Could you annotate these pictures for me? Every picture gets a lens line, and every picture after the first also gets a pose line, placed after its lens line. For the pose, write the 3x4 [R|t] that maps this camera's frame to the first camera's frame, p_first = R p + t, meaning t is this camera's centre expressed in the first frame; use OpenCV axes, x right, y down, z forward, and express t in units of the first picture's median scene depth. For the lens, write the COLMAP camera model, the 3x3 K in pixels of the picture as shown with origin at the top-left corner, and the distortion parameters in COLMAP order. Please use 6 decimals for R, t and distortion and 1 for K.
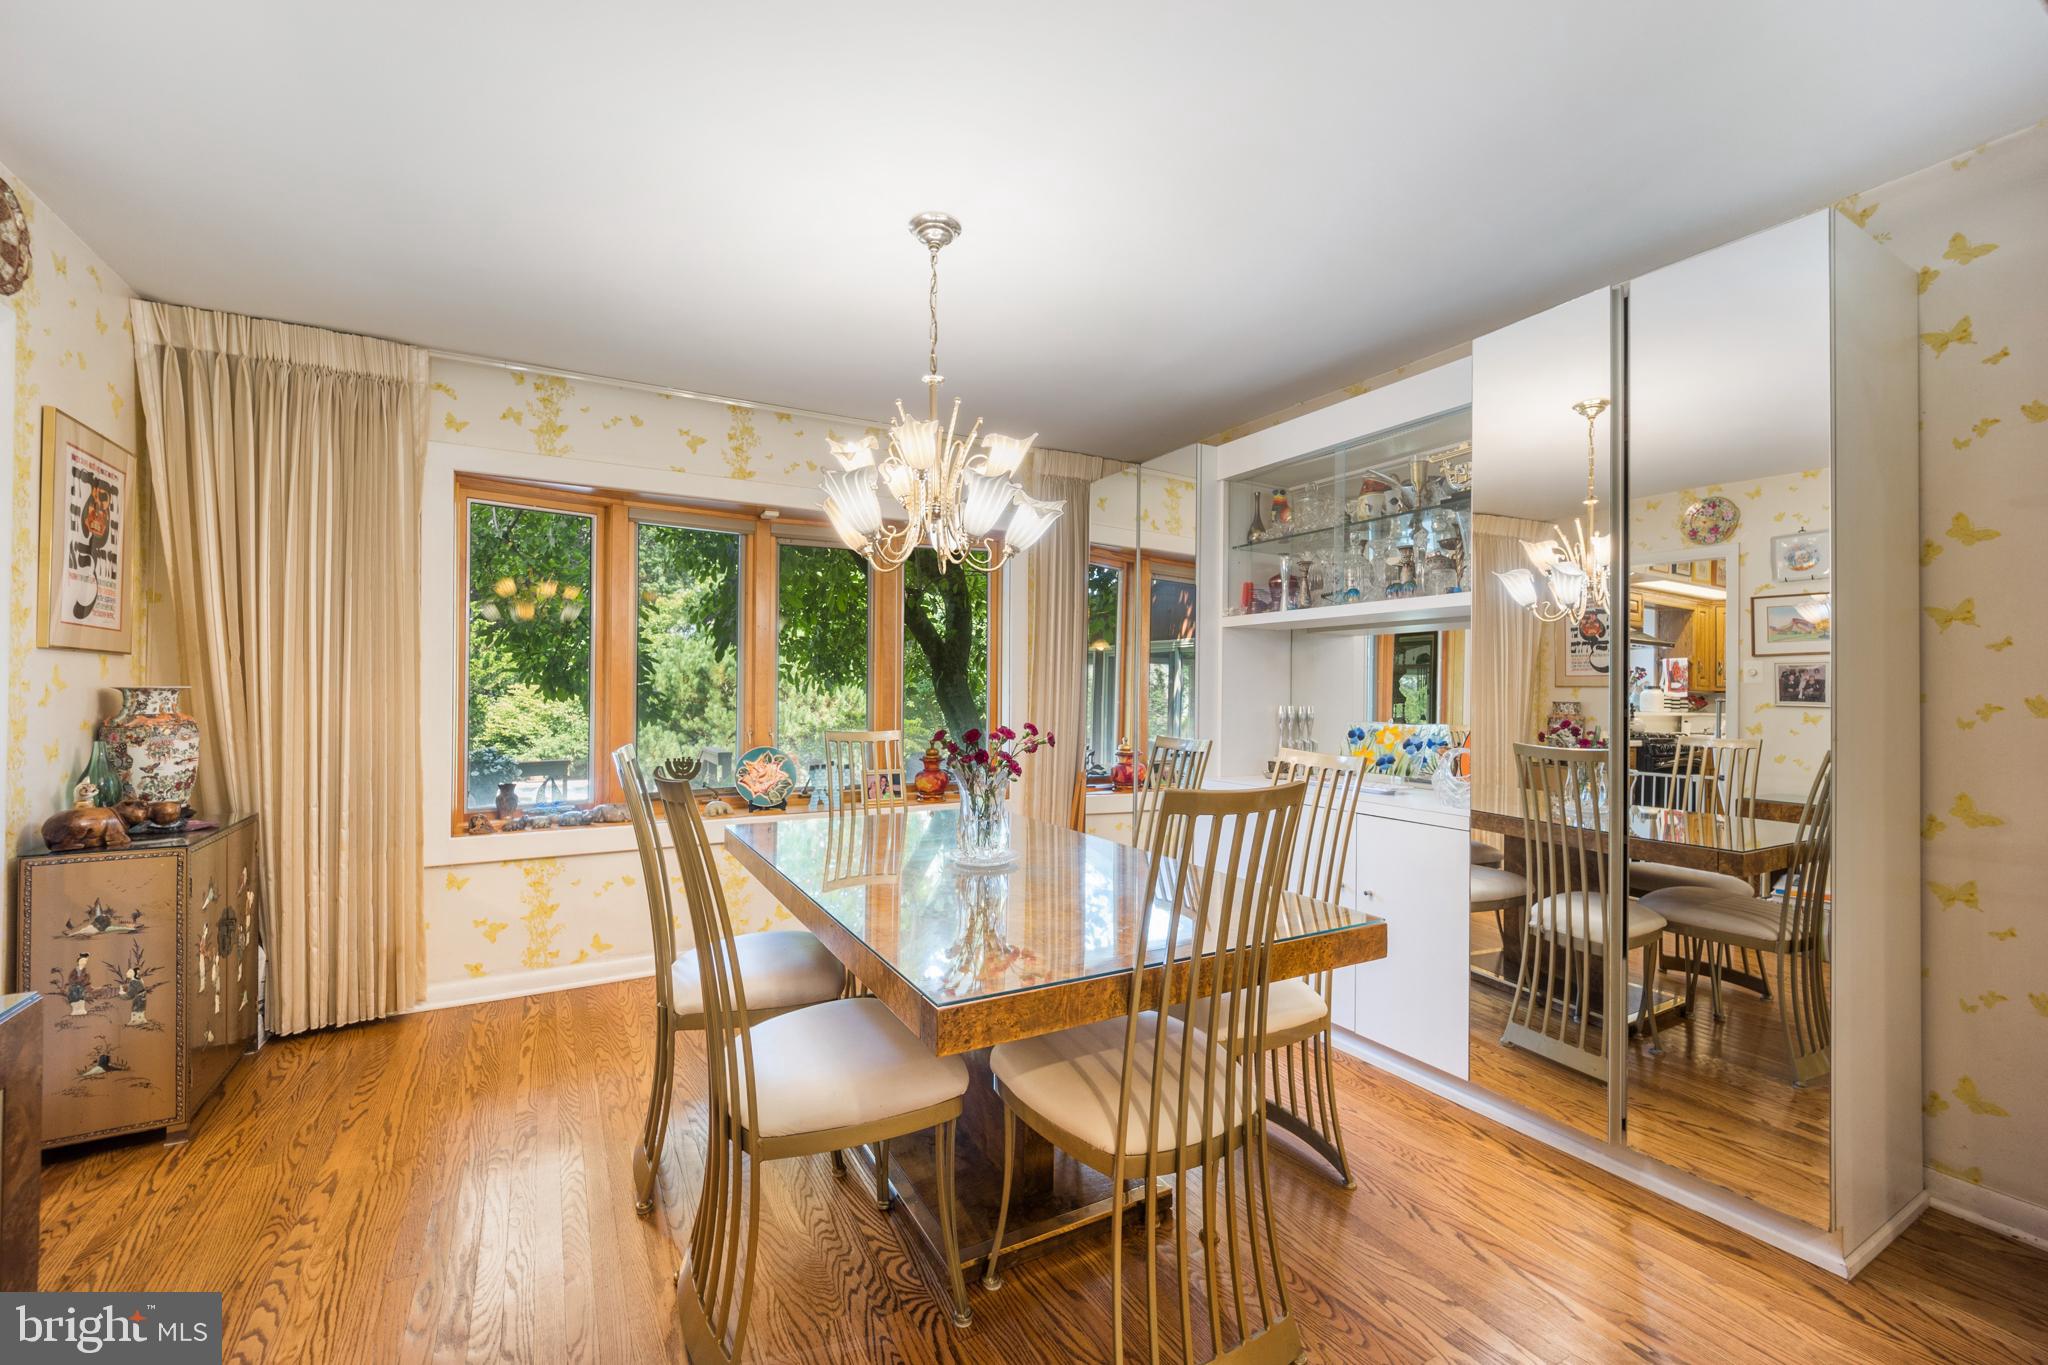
lens RADIAL K [[836.9, 0, 1024.0], [0, 836.9, 682.5], [0, 0, 1]] dist [-0.004492, 0.000132]
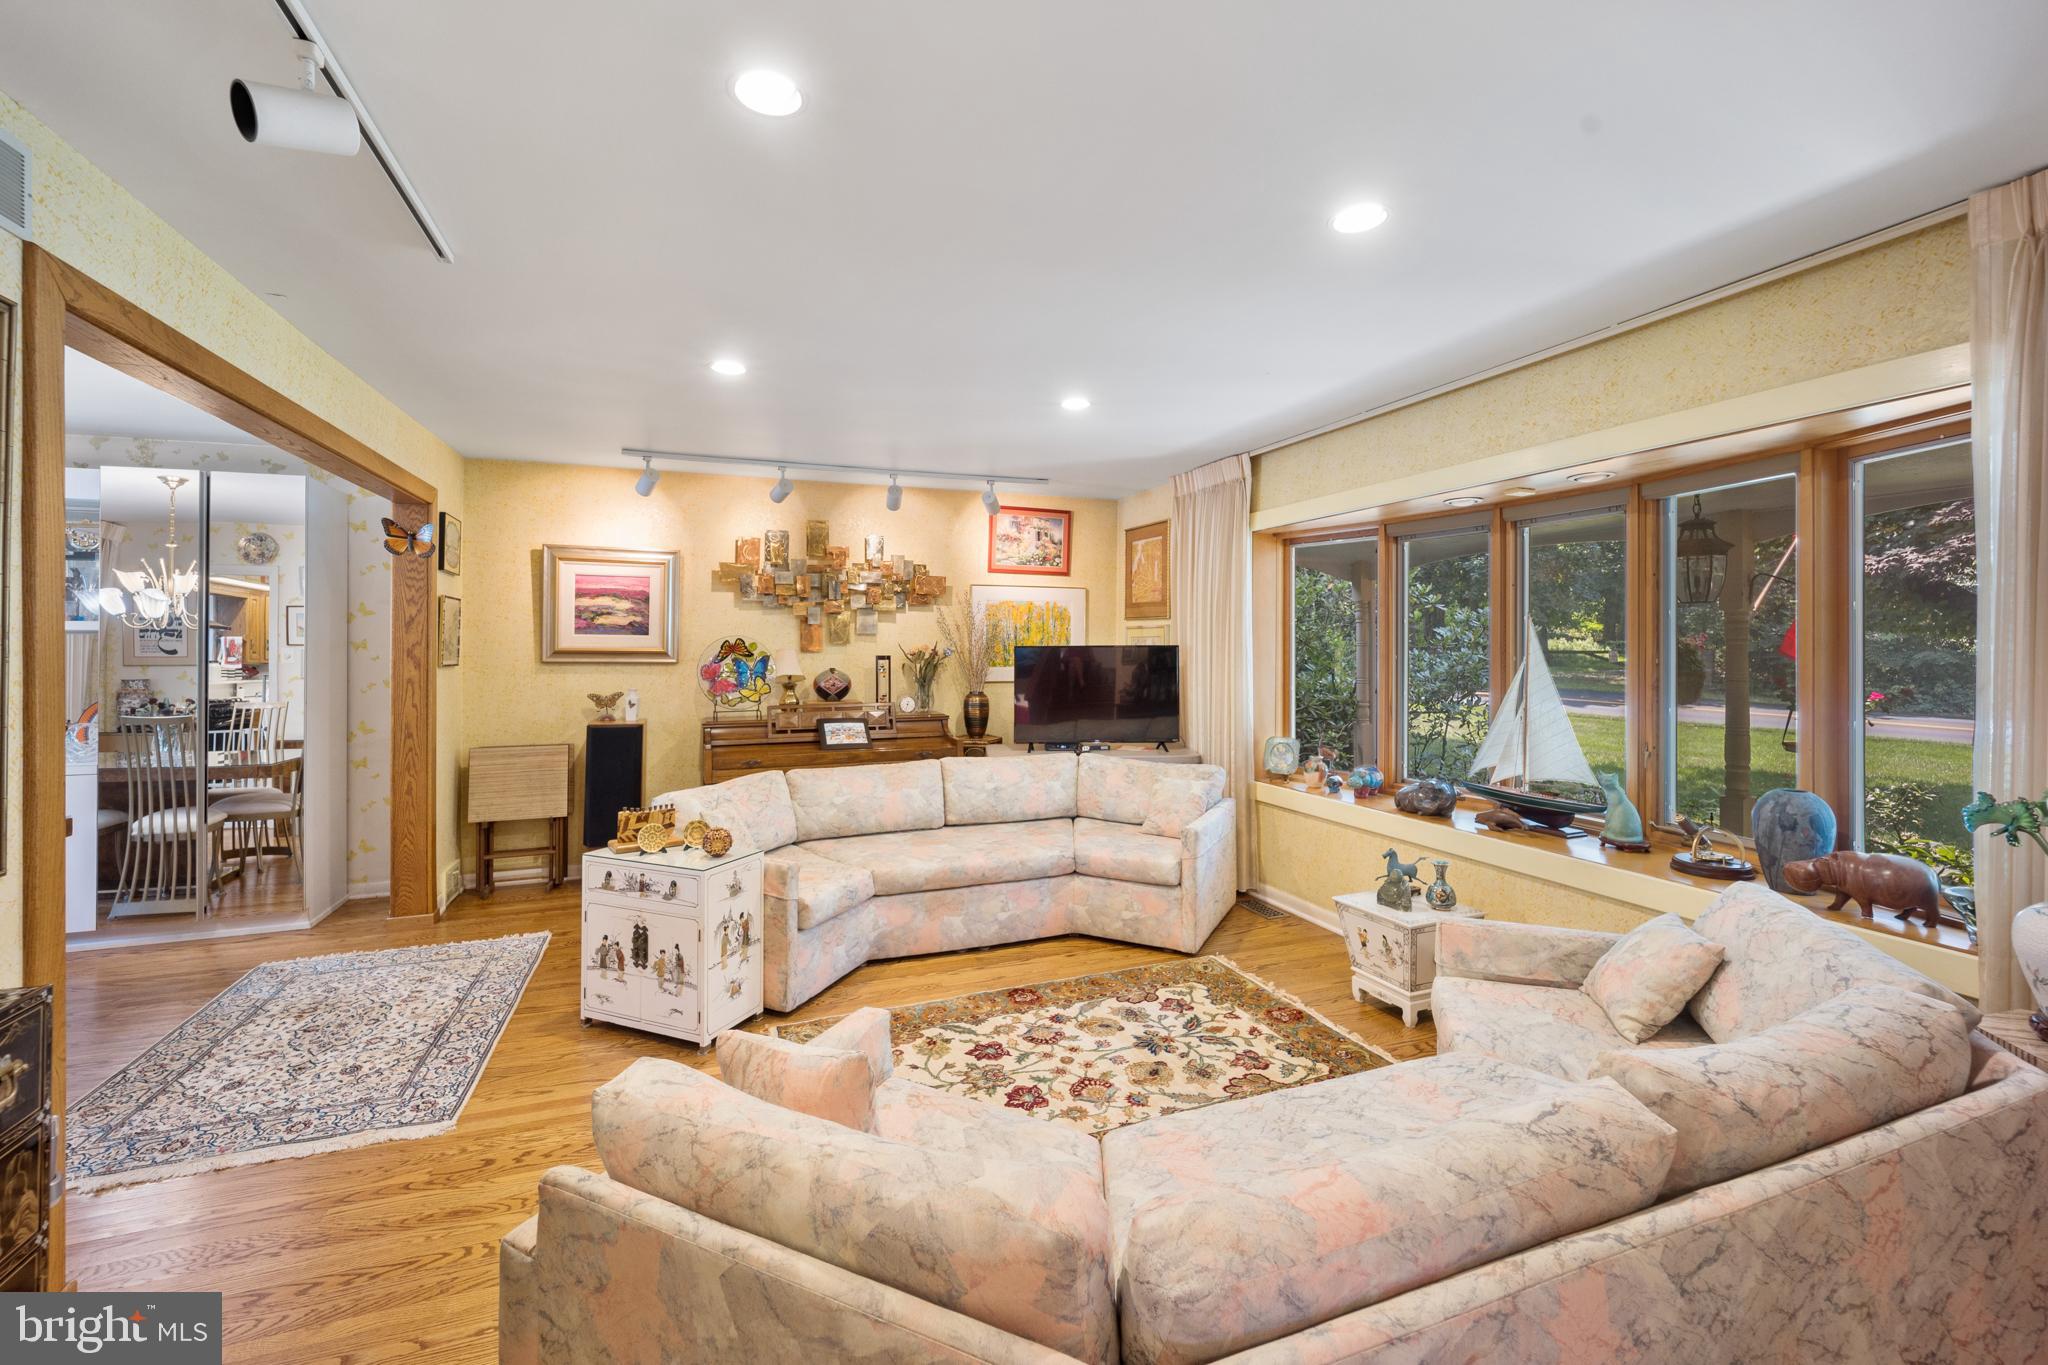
lens RADIAL K [[843.4, 0, 1001.5], [0, 843.4, 639.7], [0, 0, 1]] dist [-0.007741, -0.000241]
pose [[0.162834, 0.001829, 0.986652, -0.515988], [-0.002895, 0.999995, -0.001376, -0.055413], [-0.986649, -0.002632, 0.162839, -0.654443]]
